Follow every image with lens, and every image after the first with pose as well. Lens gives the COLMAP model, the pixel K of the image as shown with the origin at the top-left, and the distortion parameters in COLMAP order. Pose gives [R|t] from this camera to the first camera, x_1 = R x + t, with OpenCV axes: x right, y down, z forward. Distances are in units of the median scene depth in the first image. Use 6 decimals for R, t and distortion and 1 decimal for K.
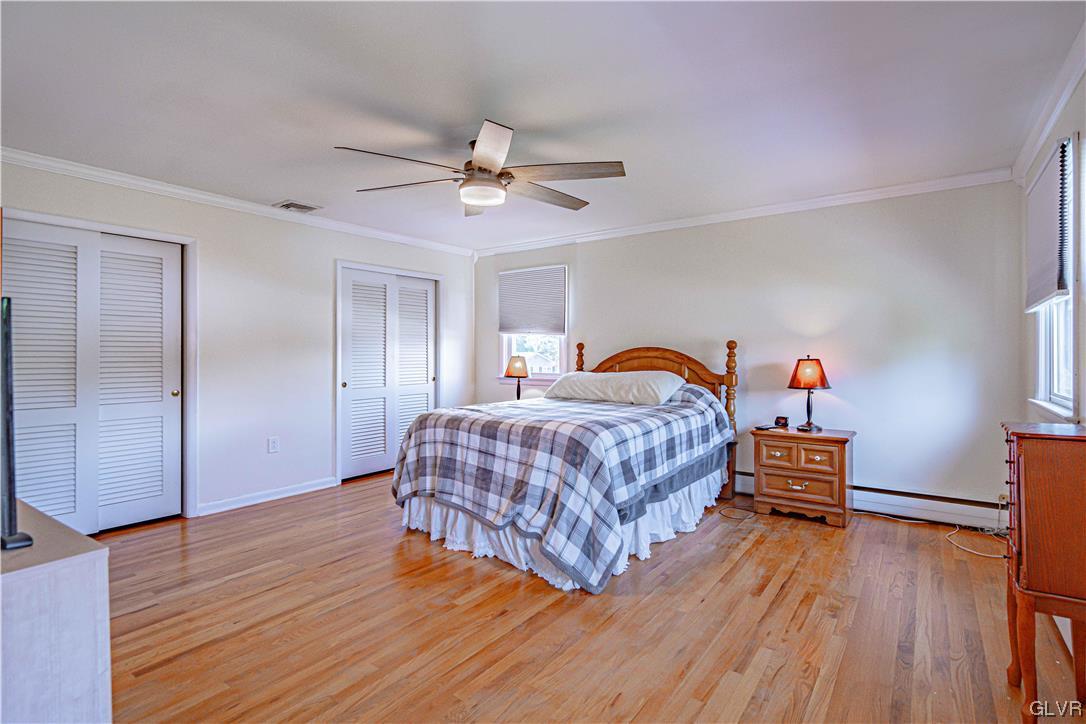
lens RADIAL K [[516.8, 0, 542.8], [0, 516.8, 358.7], [0, 0, 1]] dist [-0.006314, -0.000352]
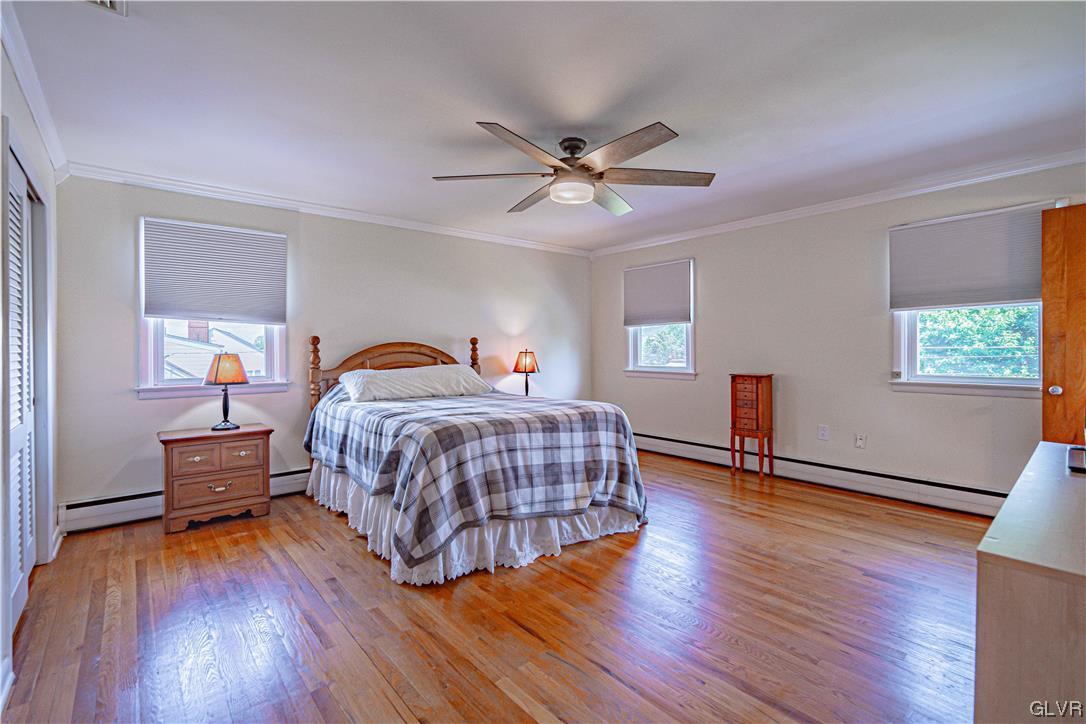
lens RADIAL K [[500.9, 0, 543.2], [0, 500.9, 353.4], [0, 0, 1]] dist [0.004371, 0.000680]
pose [[0.250178, -0.012032, 0.968125, -0.823371], [0.014389, 0.999859, 0.008708, -0.006493], [-0.968093, 0.011752, 0.250316, 0.605681]]
